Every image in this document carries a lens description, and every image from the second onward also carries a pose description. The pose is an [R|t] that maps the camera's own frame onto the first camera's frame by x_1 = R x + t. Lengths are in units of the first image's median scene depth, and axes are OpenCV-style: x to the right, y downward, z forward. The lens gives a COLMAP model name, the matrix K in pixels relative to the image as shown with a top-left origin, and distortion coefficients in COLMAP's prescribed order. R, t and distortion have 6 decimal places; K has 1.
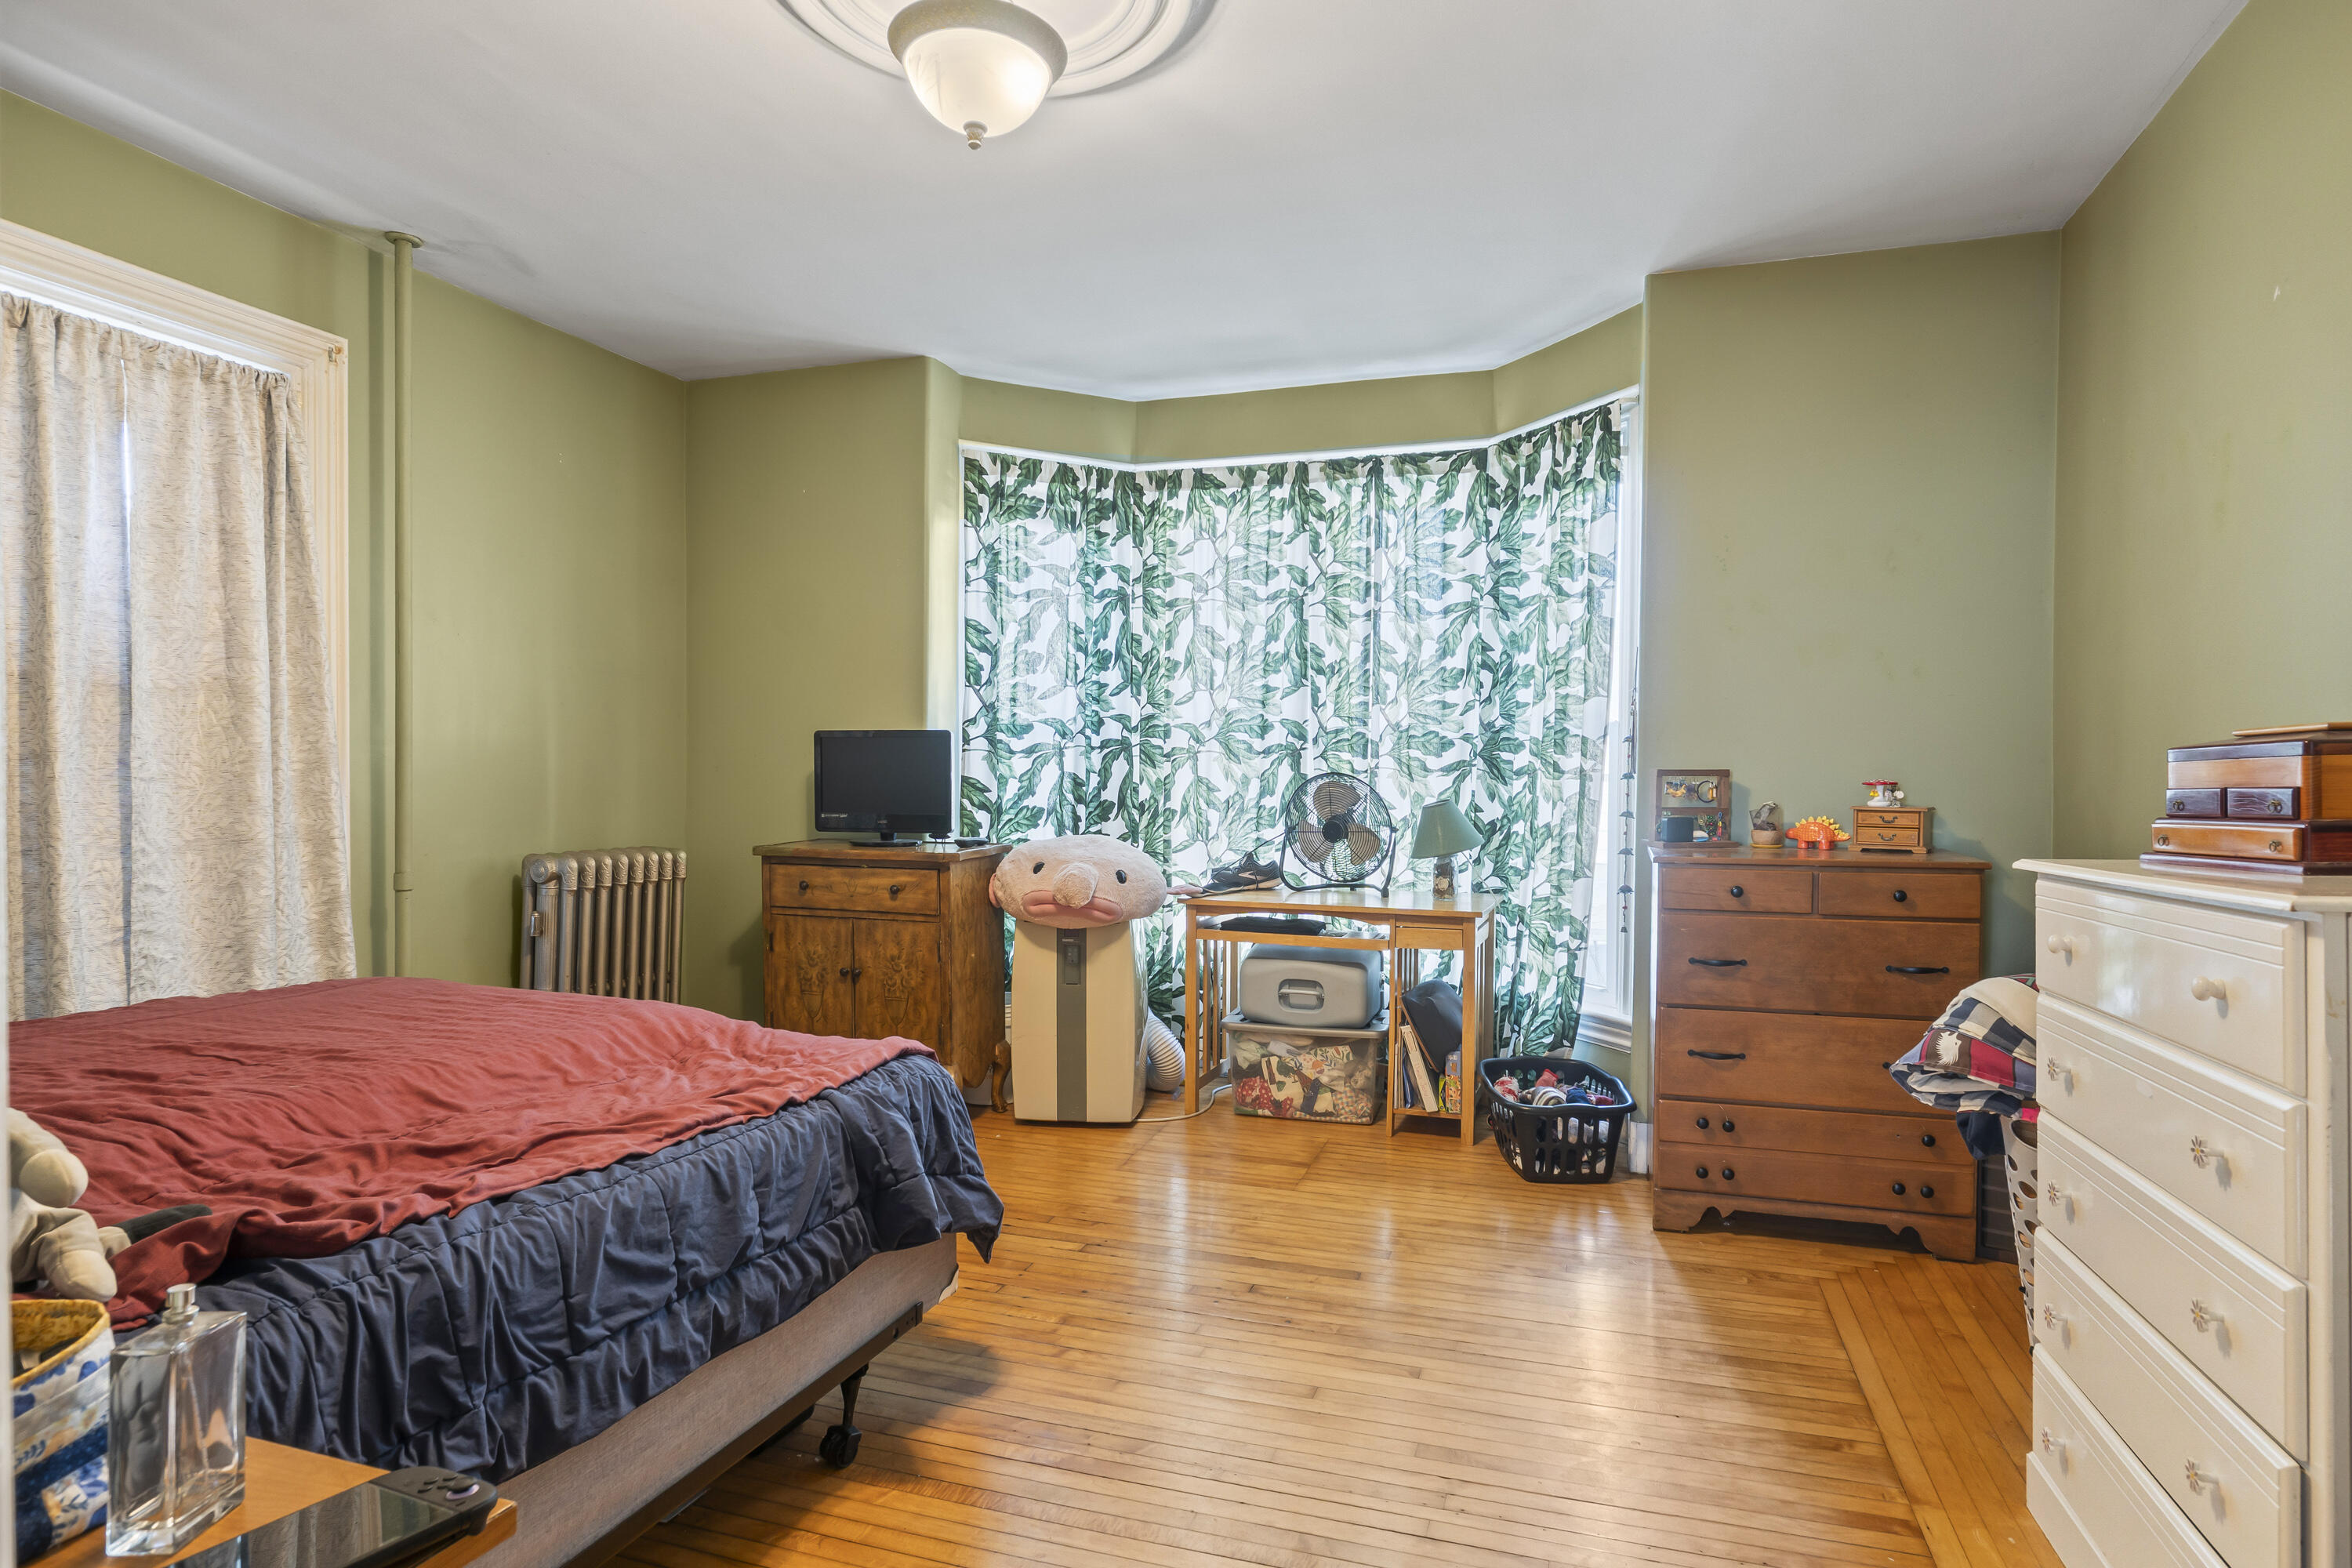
lens RADIAL K [[1232.5, 0, 1184.2], [0, 1232.5, 785.5], [0, 0, 1]] dist [0.002730, 0.000046]
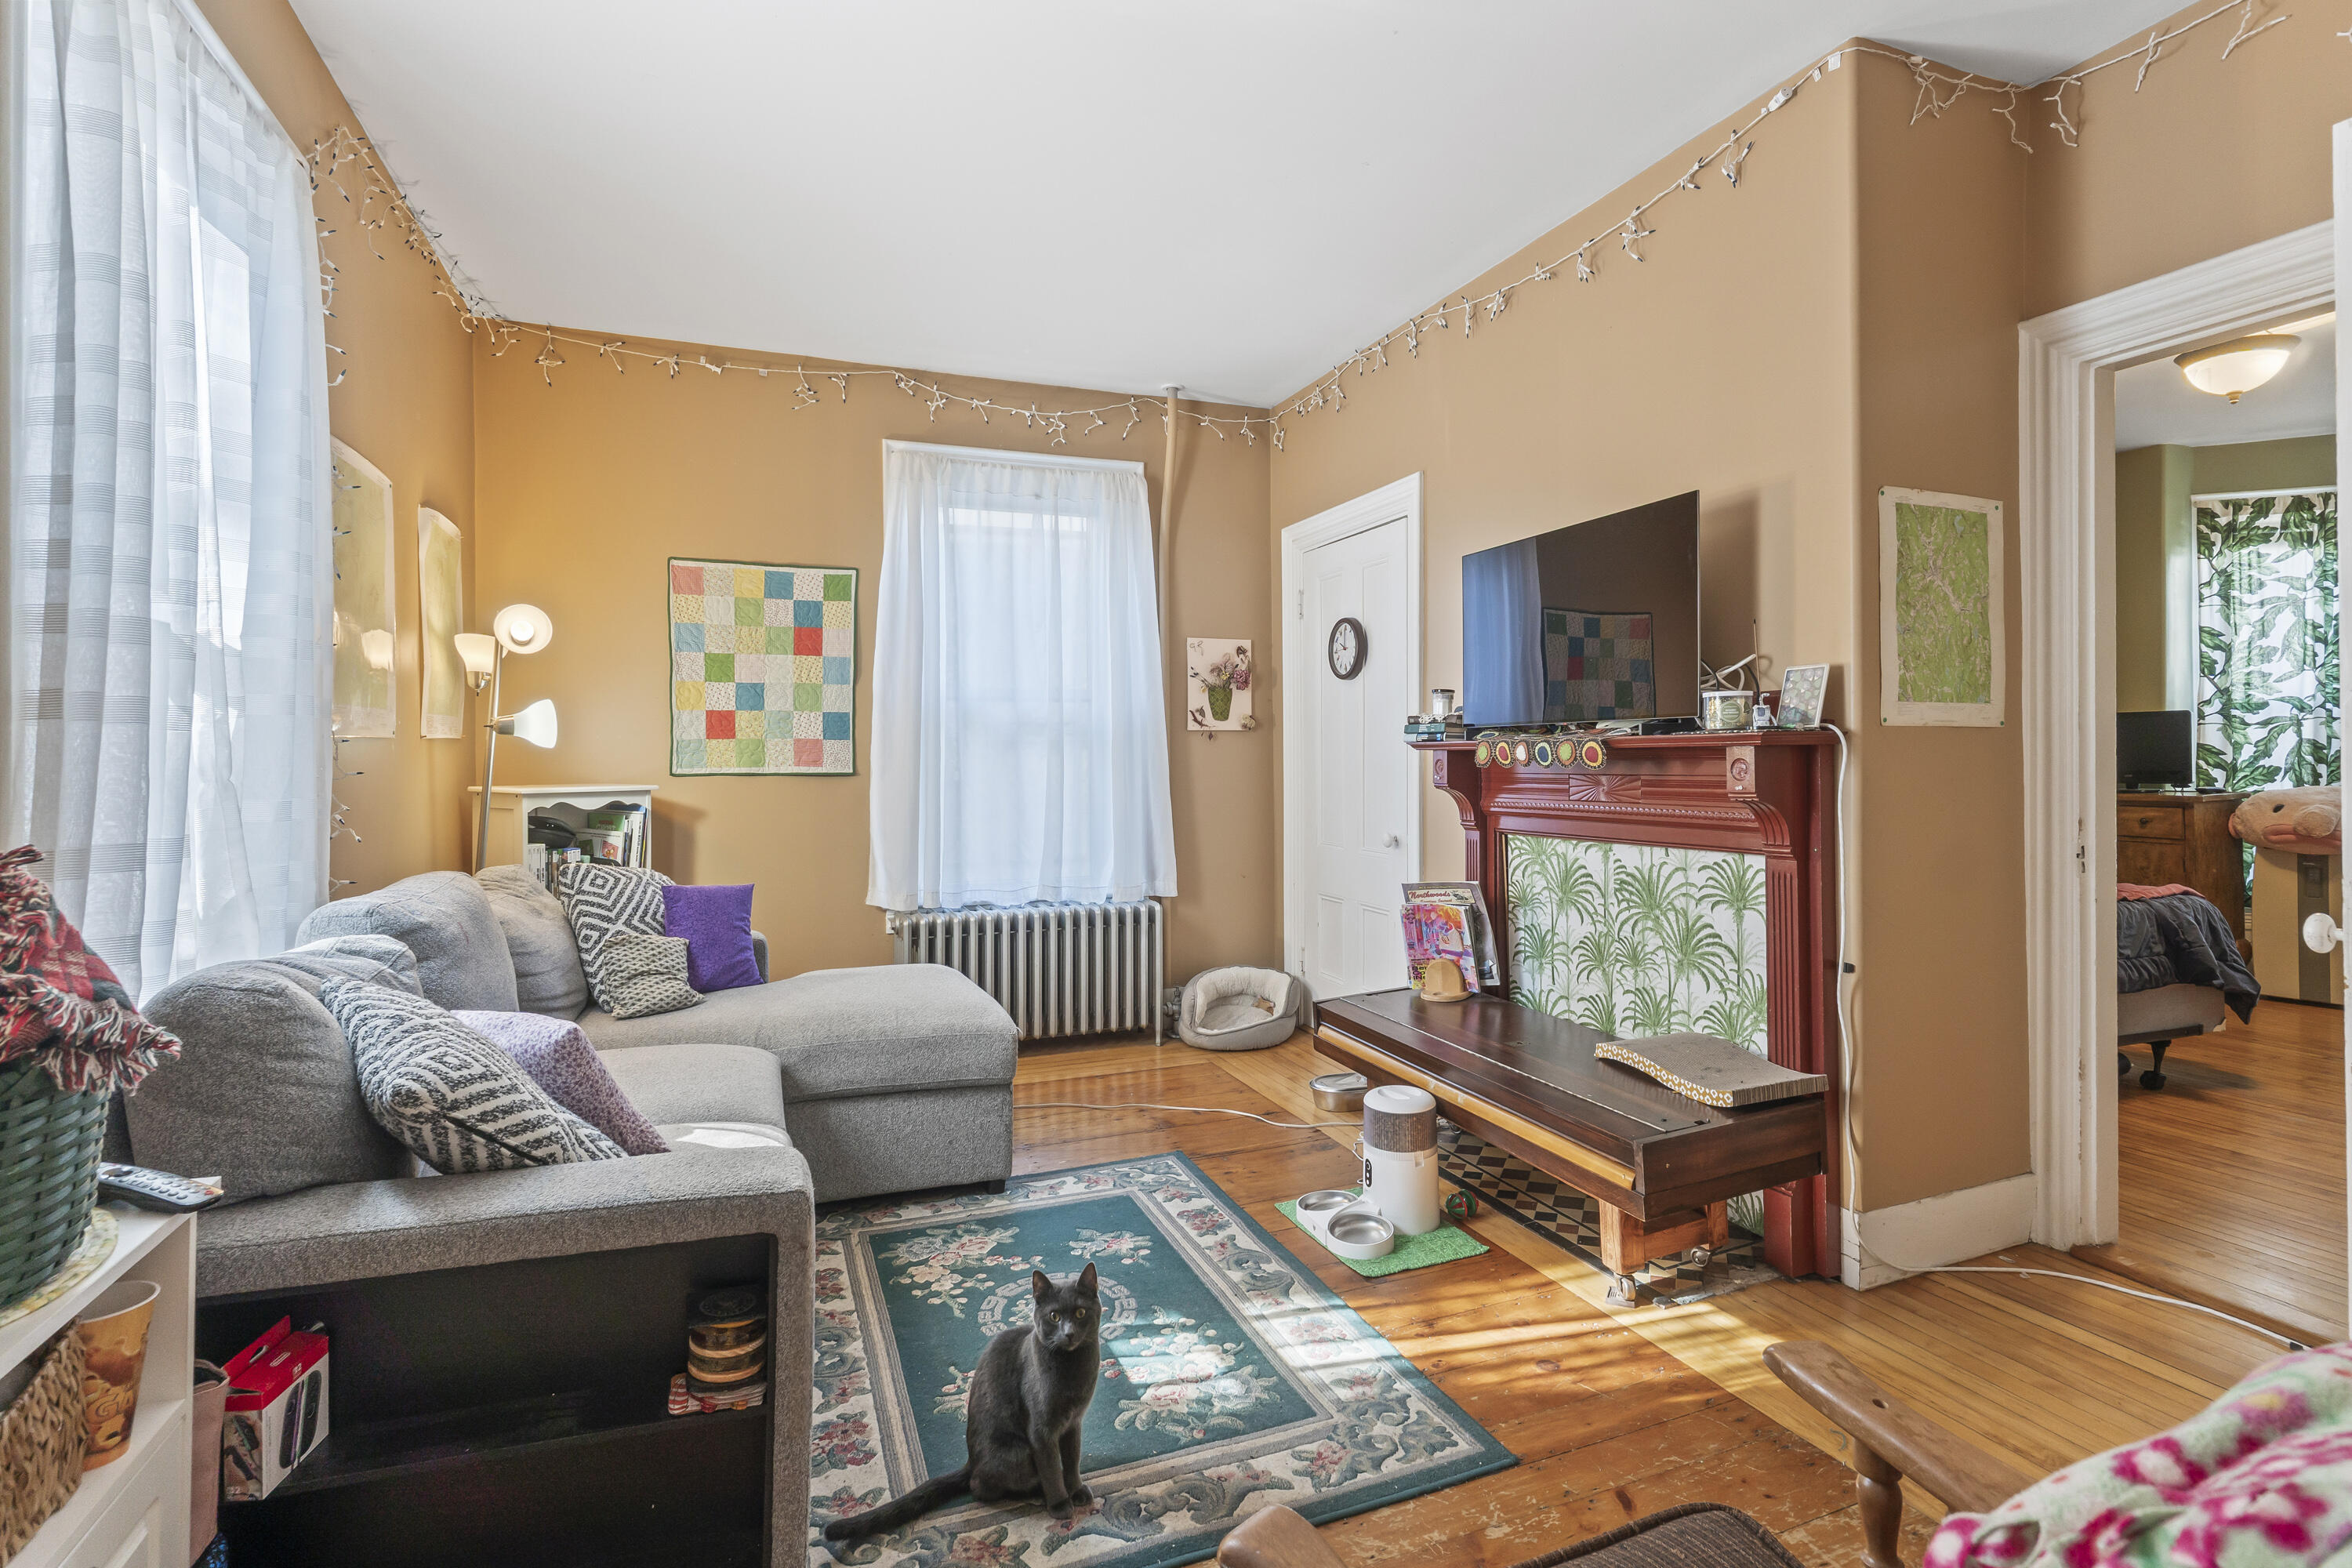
lens RADIAL K [[1147.0, 0, 1166.1], [0, 1147.0, 755.1], [0, 0, 1]] dist [-0.006794, 0.000961]
pose [[0.638794, -0.009864, -0.769315, 0.059588], [0.006068, 0.999951, -0.007783, 0.008336], [0.769354, 0.000303, 0.638822, -0.665230]]
